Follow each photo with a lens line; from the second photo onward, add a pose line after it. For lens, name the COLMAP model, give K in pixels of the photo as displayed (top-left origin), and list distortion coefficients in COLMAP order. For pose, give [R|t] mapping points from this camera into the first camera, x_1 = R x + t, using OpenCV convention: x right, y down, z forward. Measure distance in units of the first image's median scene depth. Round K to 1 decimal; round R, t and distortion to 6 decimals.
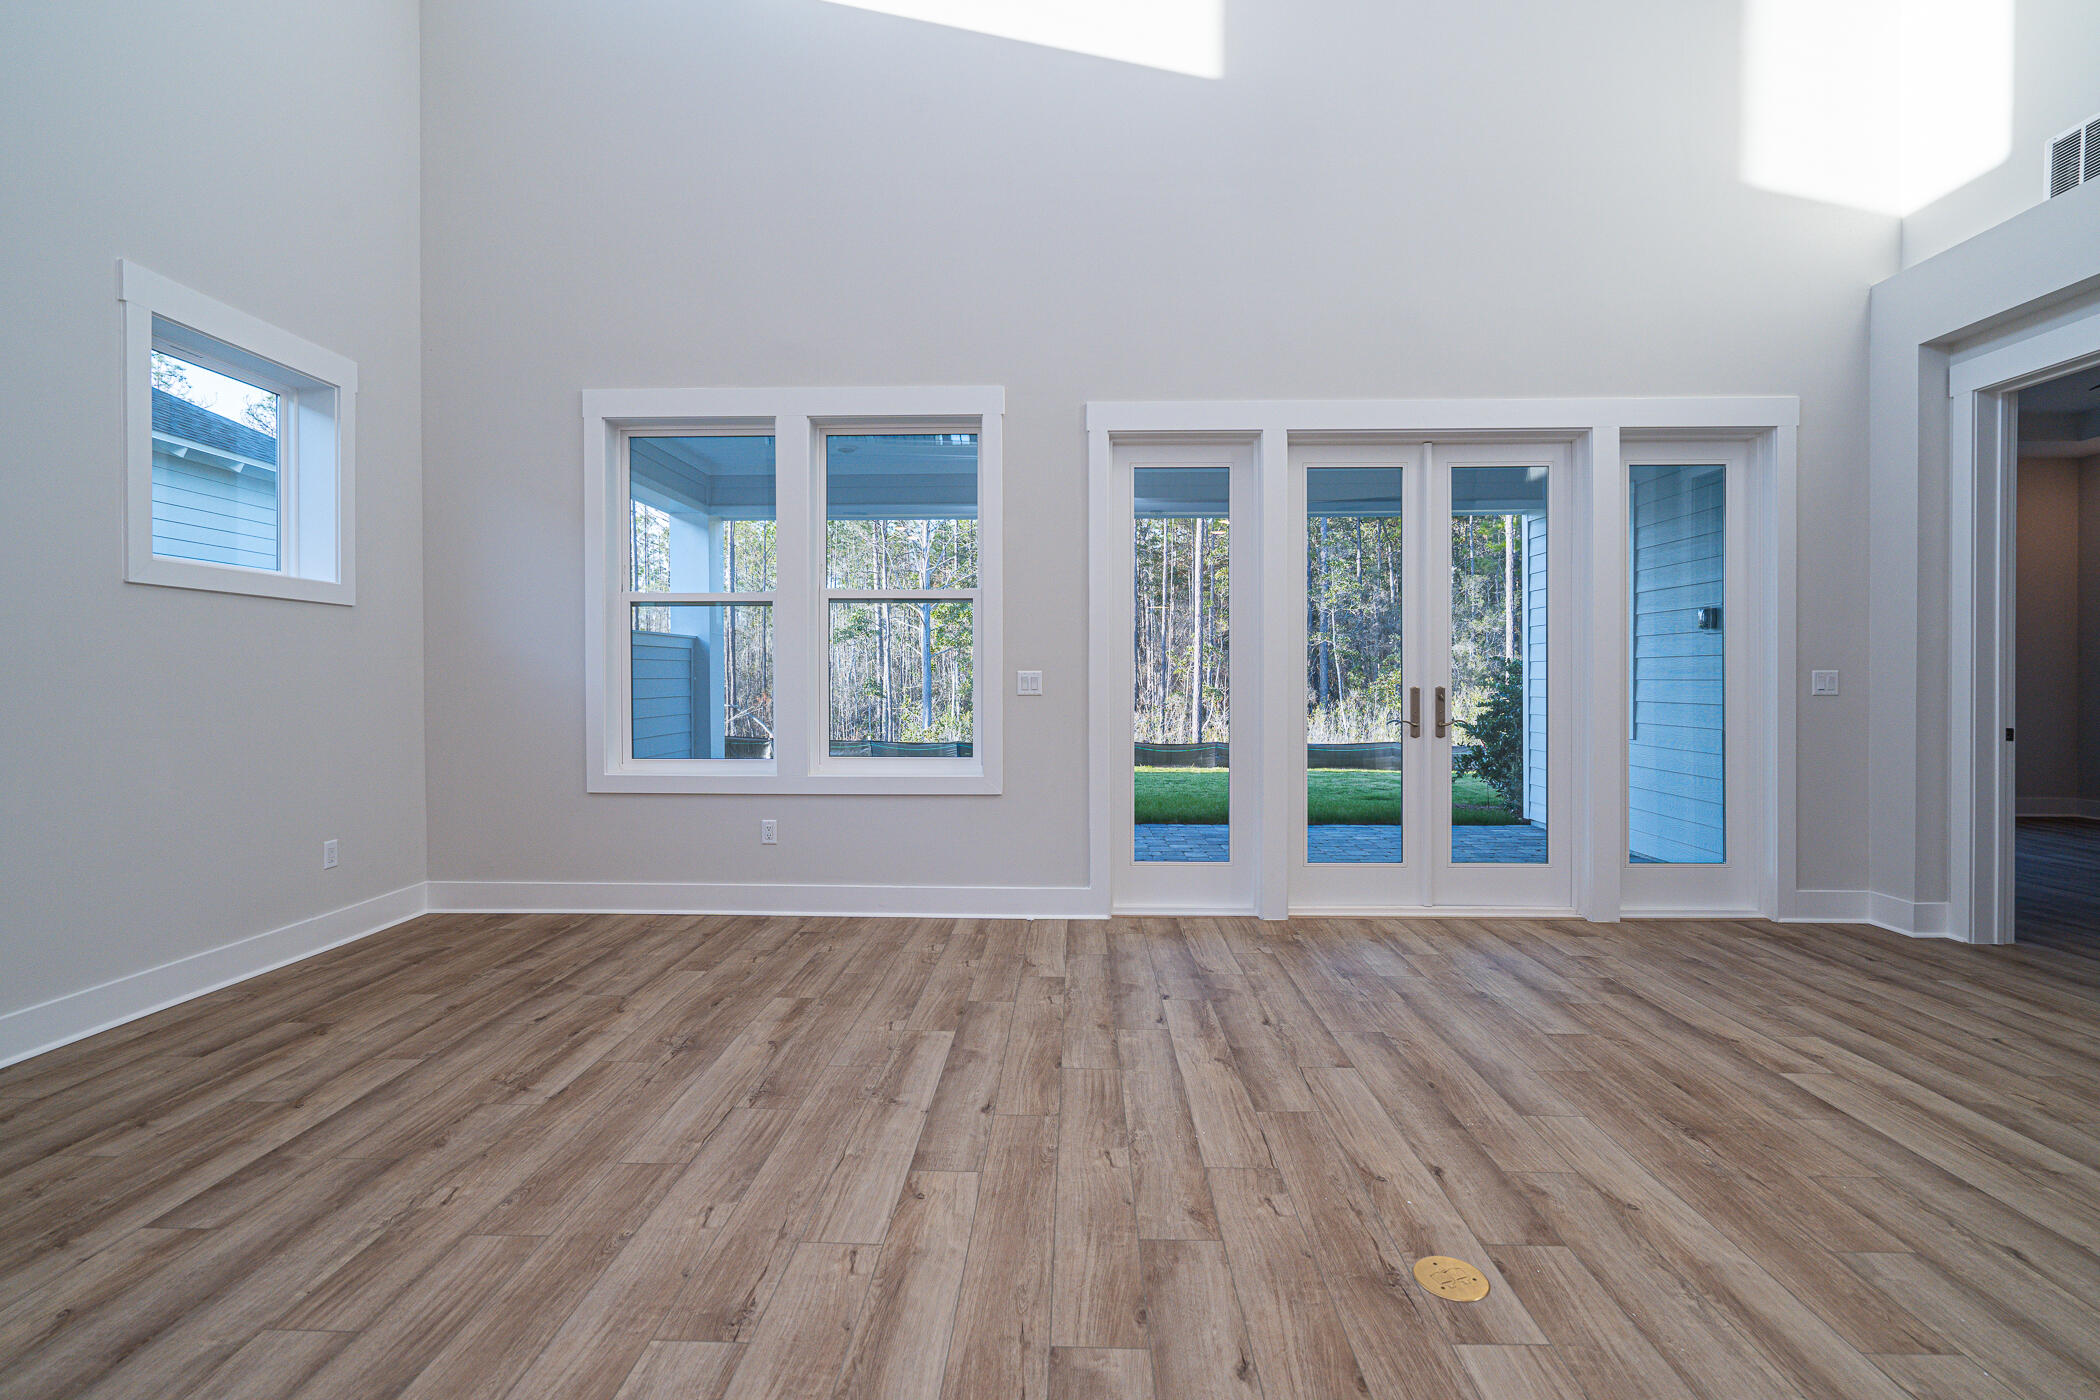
lens RADIAL K [[944.7, 0, 1059.2], [0, 944.7, 680.8], [0, 0, 1]] dist [-0.006292, 0.003073]
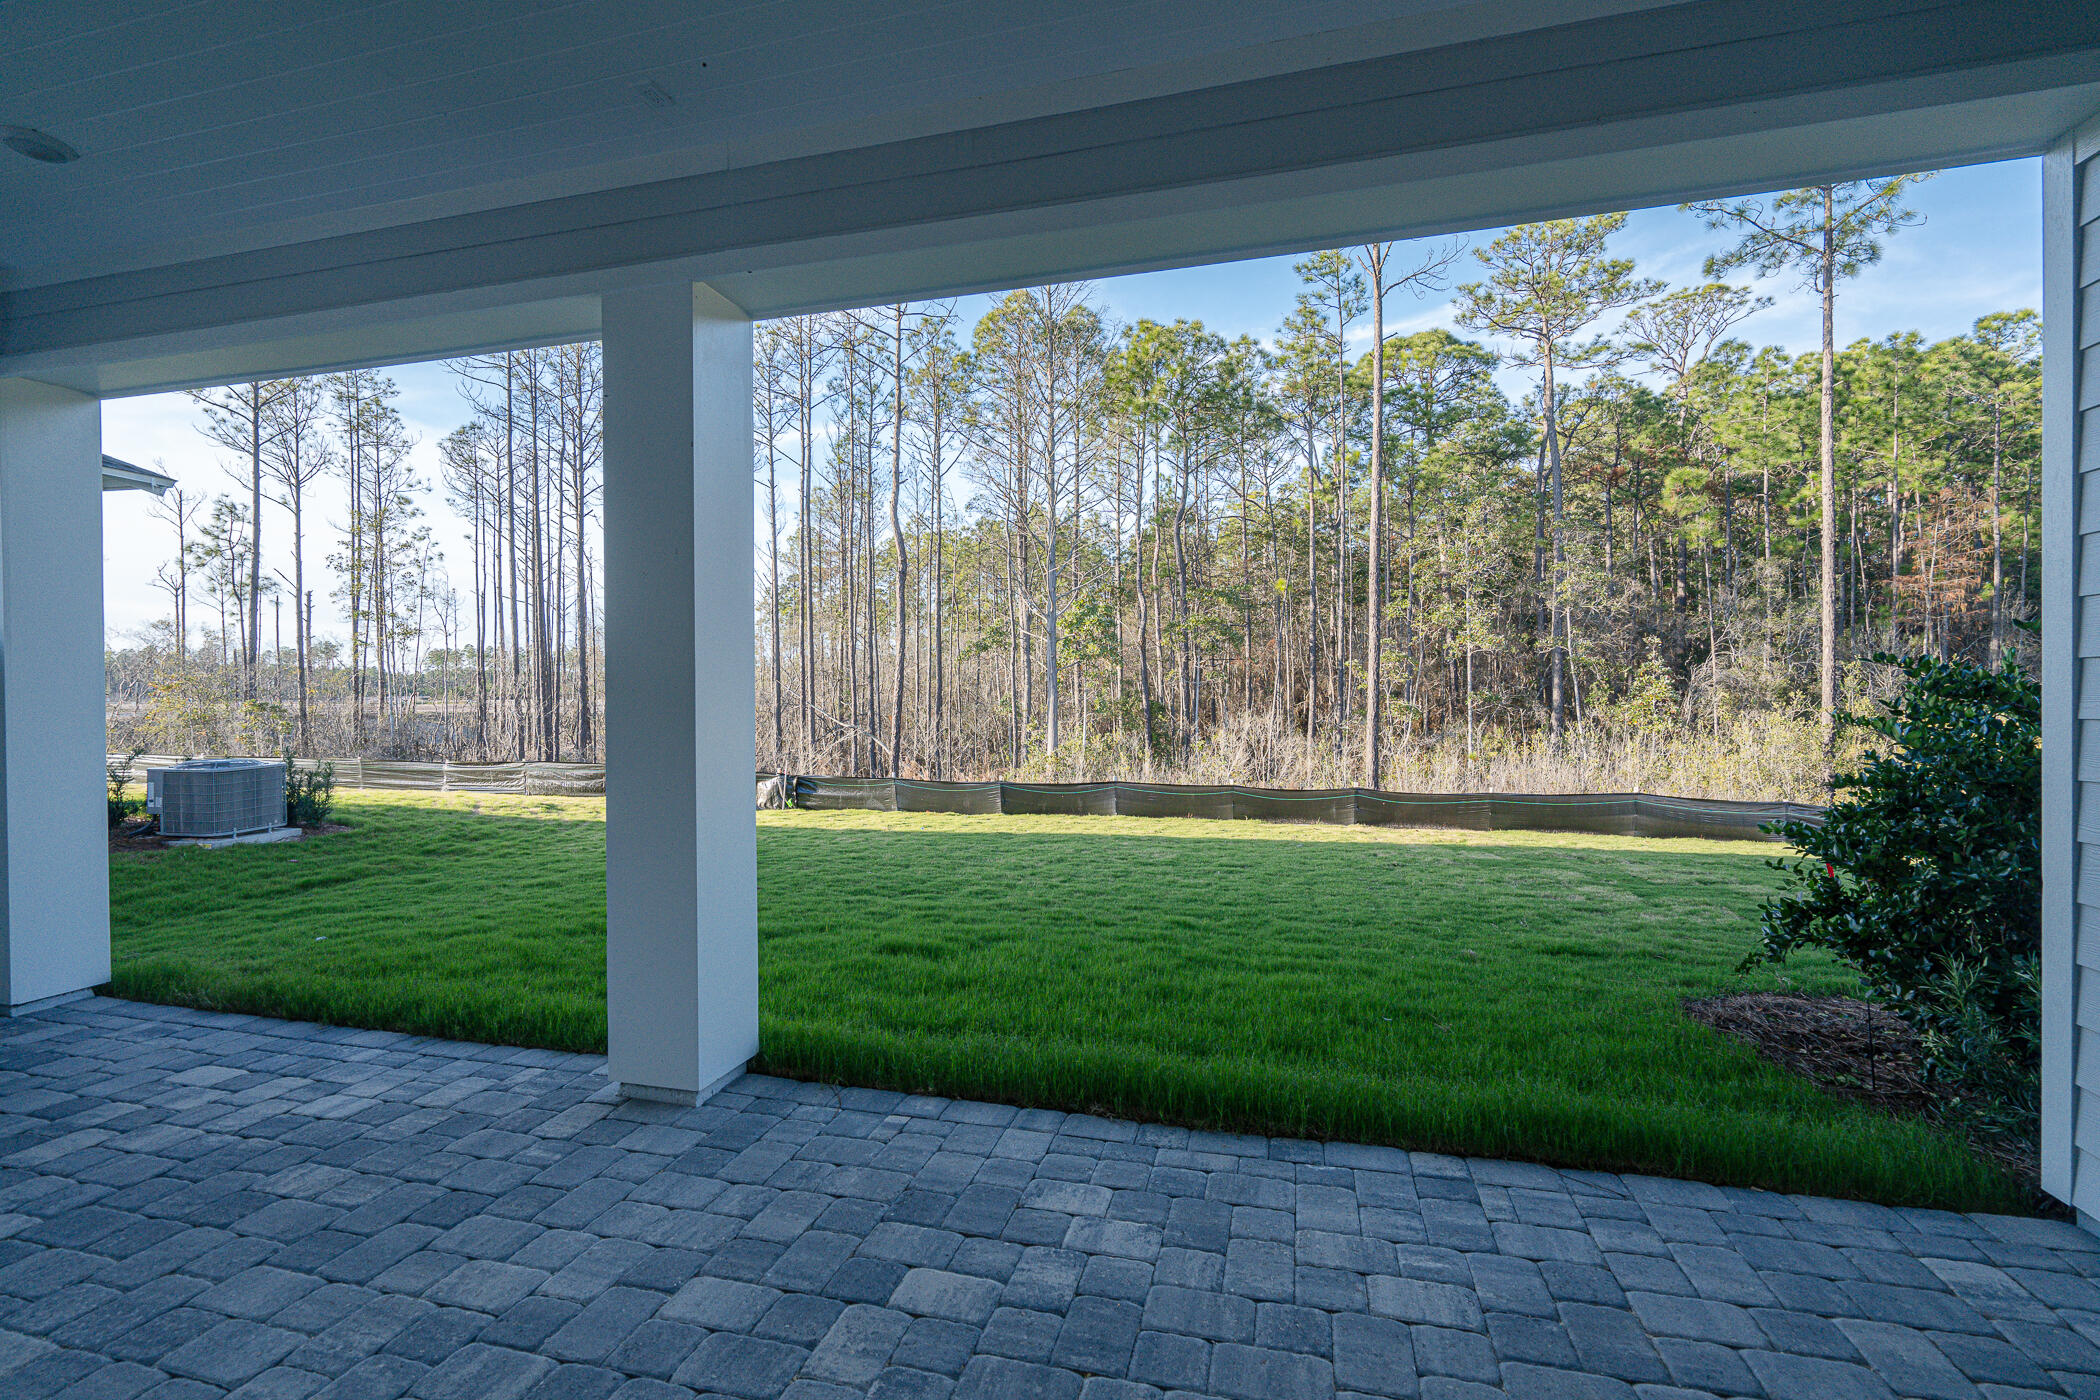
lens RADIAL K [[944.7, 0, 1051.8], [0, 944.7, 693.8], [0, 0, 1]] dist [-0.006292, 0.003073]
pose [[0.972889, -0.003287, -0.231249, 0.667691], [0.003183, 0.999995, -0.000826, -0.031163], [0.231251, 0.000068, 0.972894, 1.657509]]
